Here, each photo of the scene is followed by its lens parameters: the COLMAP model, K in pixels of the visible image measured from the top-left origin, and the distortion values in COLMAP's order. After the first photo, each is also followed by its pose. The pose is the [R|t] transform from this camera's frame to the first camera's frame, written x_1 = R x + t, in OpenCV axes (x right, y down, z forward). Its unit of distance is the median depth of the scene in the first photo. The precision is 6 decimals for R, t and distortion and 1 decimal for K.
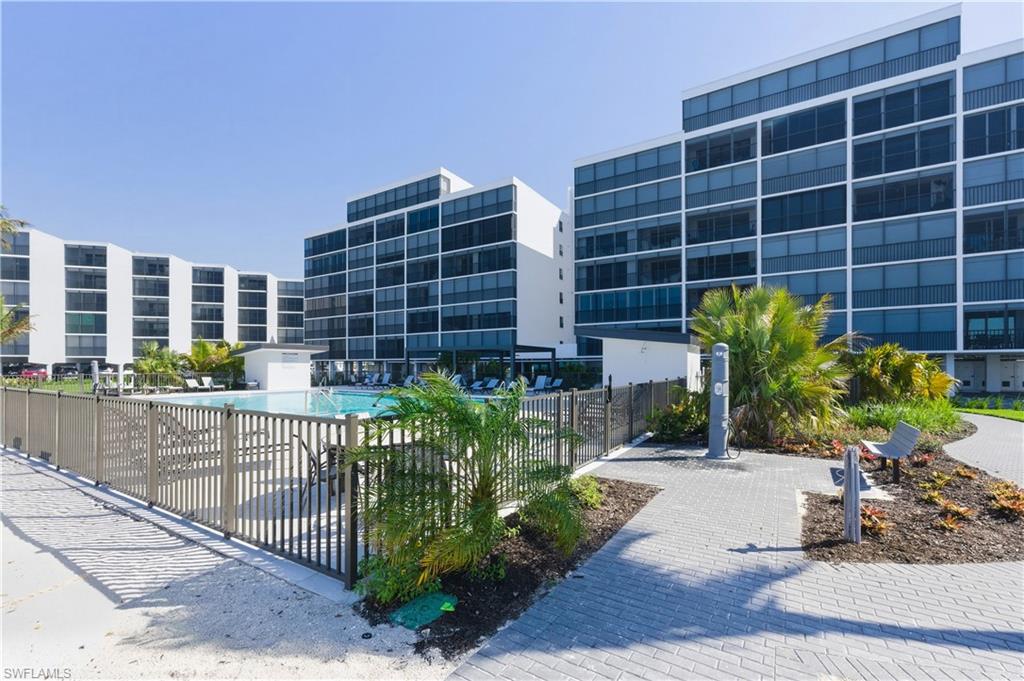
lens RADIAL K [[442.0, 0, 512.5], [0, 442.0, 367.2], [0, 0, 1]] dist [0.002488, 0.000618]
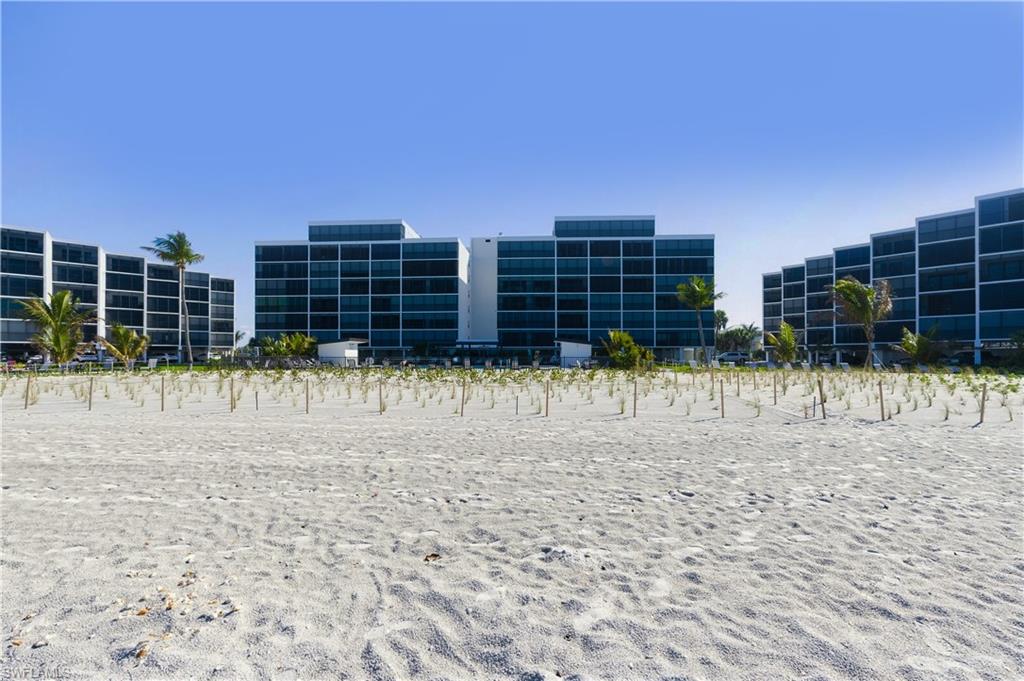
lens RADIAL K [[414.7, 0, 509.9], [0, 414.7, 352.5], [0, 0, 1]] dist [0.000558, 0.000206]
pose [[0.864469, 0.001618, 0.502684, -0.606483], [0.001359, 0.999984, -0.005554, 0.007602], [-0.502684, 0.005484, 0.864453, -0.432750]]
